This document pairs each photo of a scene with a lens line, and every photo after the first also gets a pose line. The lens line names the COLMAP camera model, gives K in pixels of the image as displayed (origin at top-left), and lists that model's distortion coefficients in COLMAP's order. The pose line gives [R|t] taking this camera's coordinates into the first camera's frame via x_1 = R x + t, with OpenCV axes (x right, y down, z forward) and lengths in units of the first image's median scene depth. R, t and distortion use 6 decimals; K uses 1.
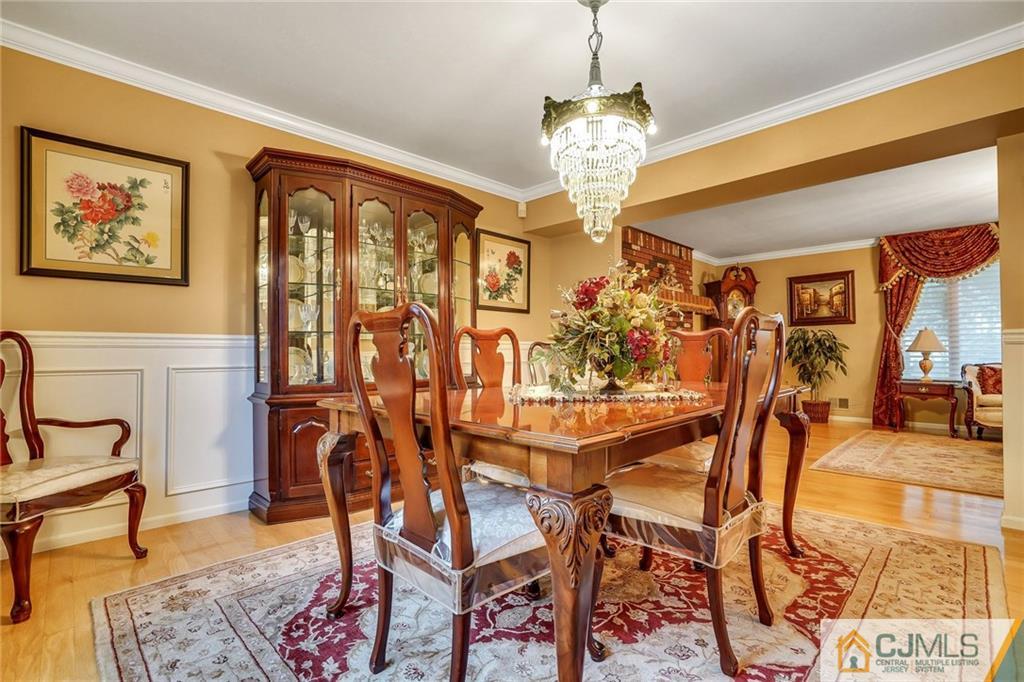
lens RADIAL K [[469.3, 0, 511.5], [0, 469.3, 346.7], [0, 0, 1]] dist [-0.022429, 0.000382]
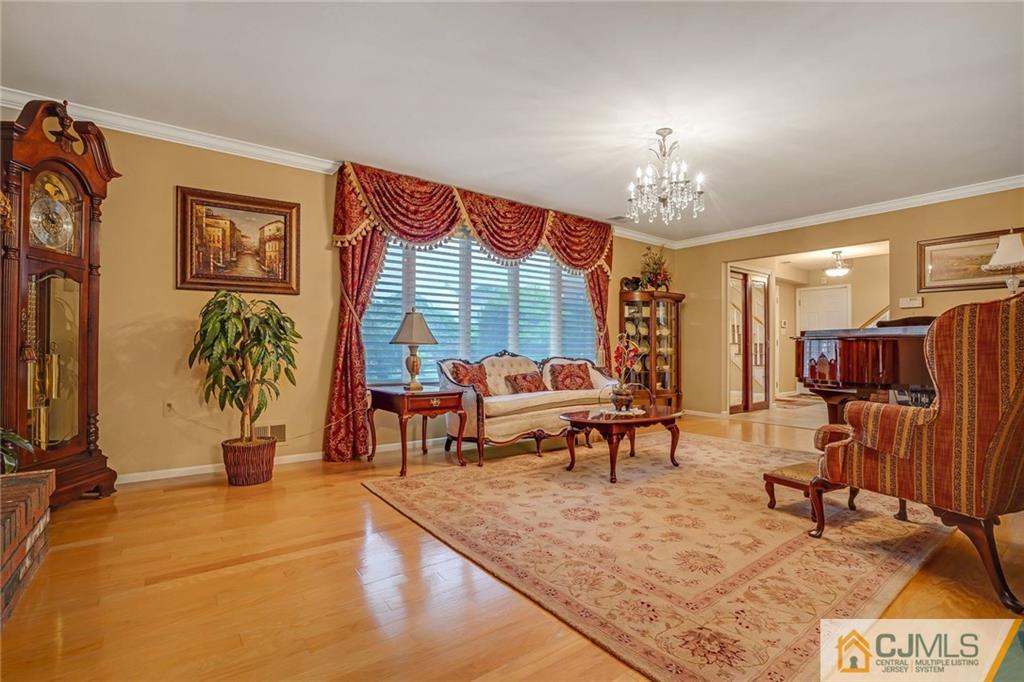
lens RADIAL K [[469.3, 0, 512.3], [0, 469.3, 338.2], [0, 0, 1]] dist [-0.022429, 0.000382]
pose [[0.167745, 0.010369, 0.985776, 0.207673], [-0.017615, 0.999817, -0.007520, 0.004581], [-0.985673, -0.016103, 0.167897, 0.644392]]
